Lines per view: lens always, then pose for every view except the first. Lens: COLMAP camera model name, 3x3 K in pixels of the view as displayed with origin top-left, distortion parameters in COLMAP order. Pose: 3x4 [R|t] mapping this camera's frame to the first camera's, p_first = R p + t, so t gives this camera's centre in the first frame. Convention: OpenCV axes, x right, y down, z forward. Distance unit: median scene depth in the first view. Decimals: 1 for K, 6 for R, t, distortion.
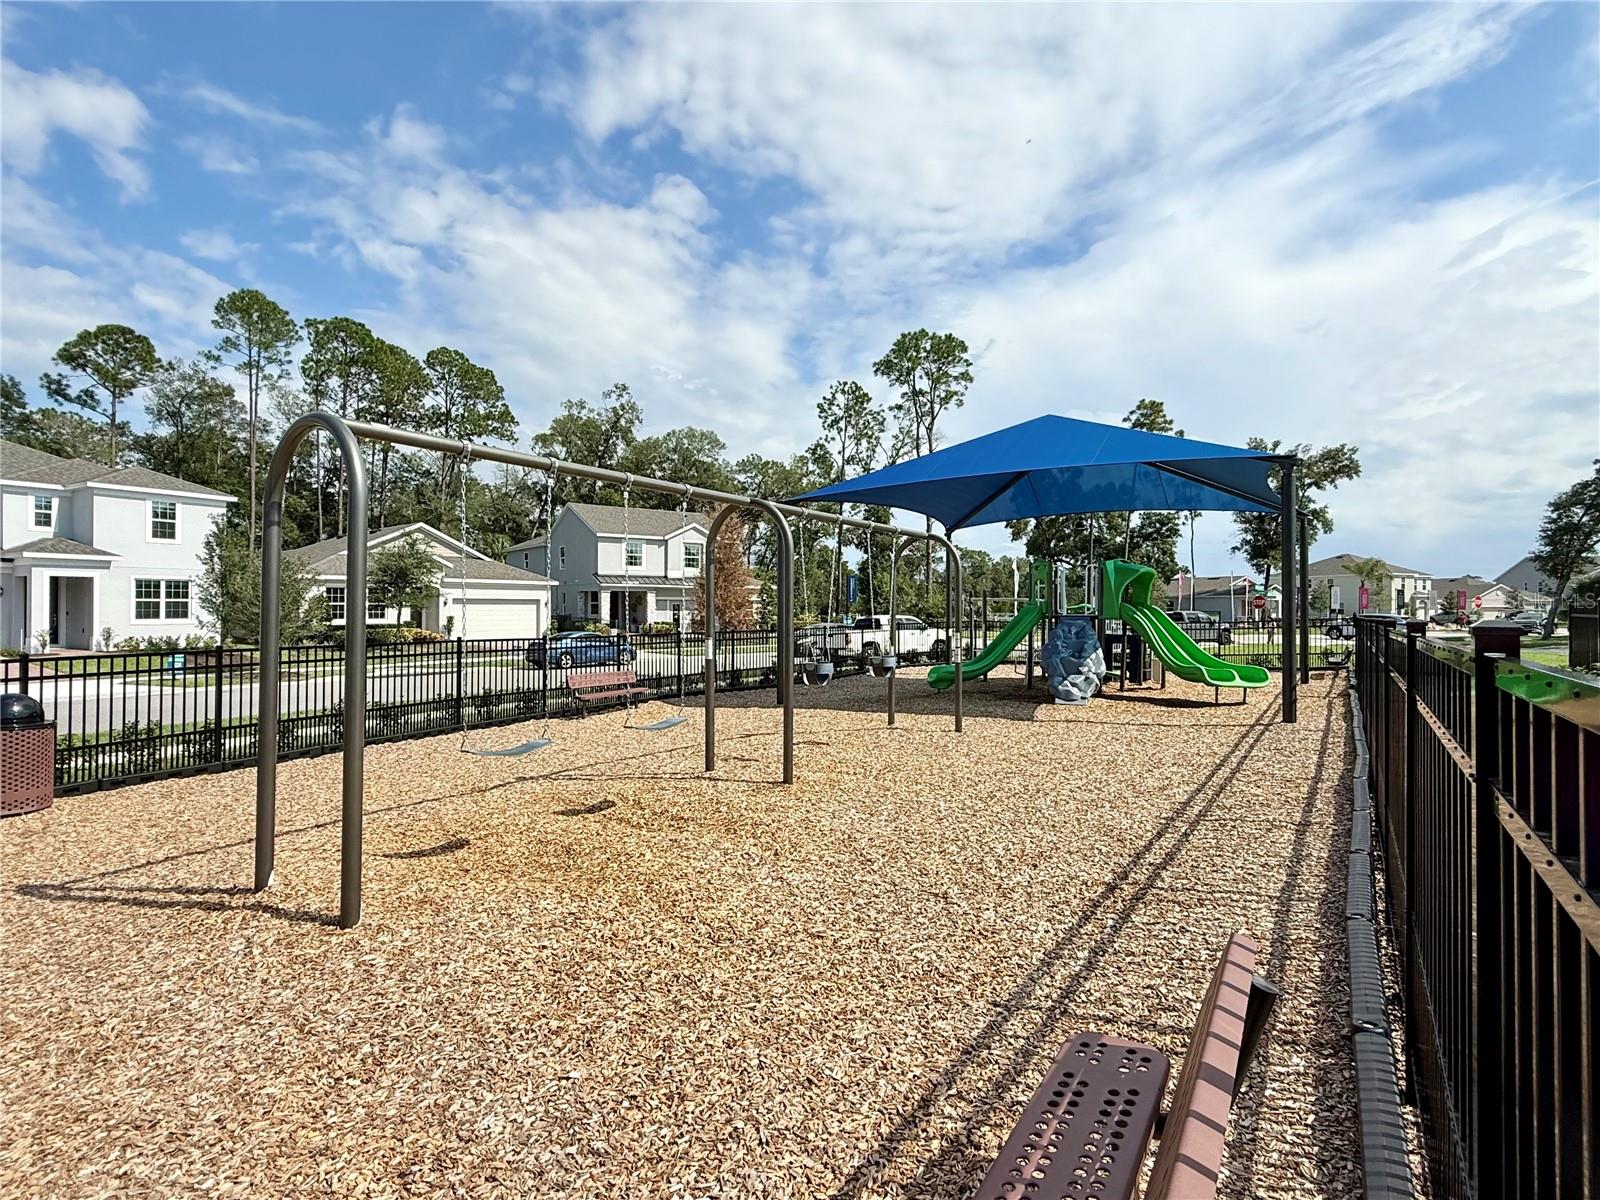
lens RADIAL K [[802.6, 0, 811.3], [0, 802.6, 603.1], [0, 0, 1]] dist [0.000099, -0.001109]
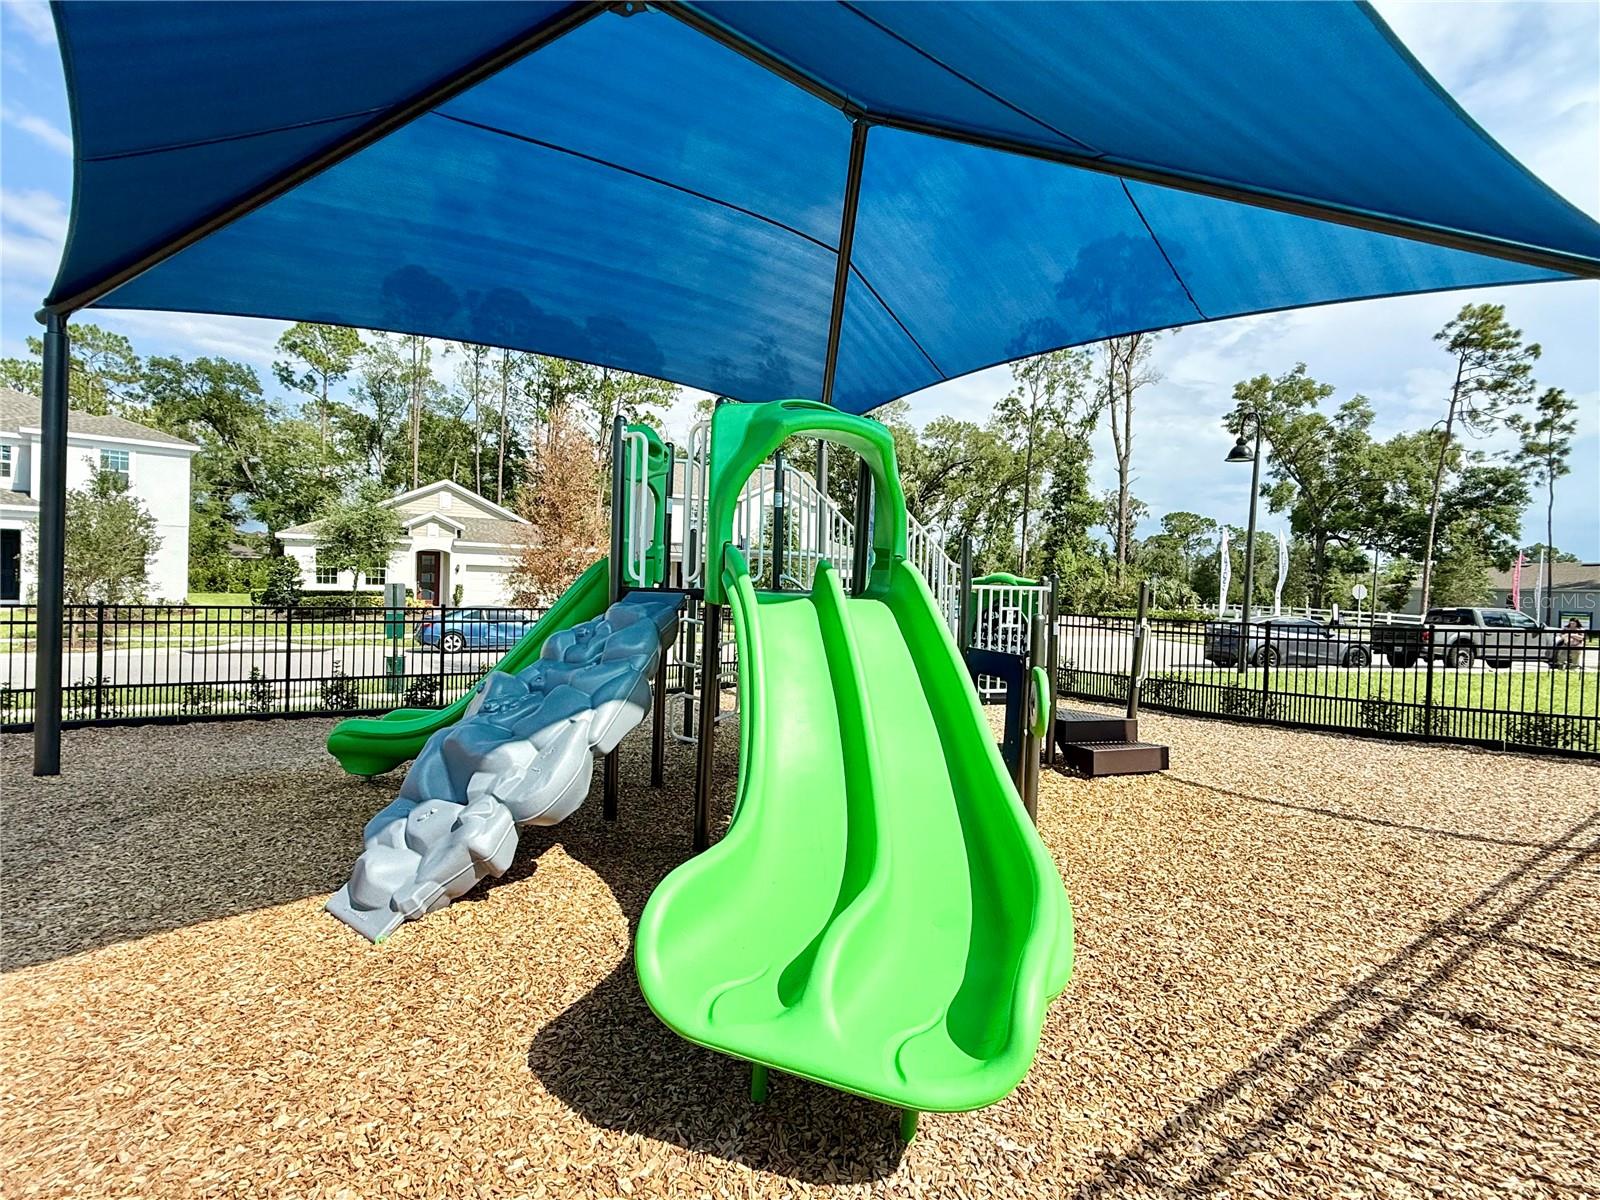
lens RADIAL K [[802.6, 0, 798.4], [0, 802.6, 599.8], [0, 0, 1]] dist [0.000099, -0.001109]
pose [[0.947110, 0.031340, -0.319376, 0.092515], [-0.025603, 0.999427, 0.022146, 0.001822], [0.319887, -0.012798, 0.947369, 0.151819]]
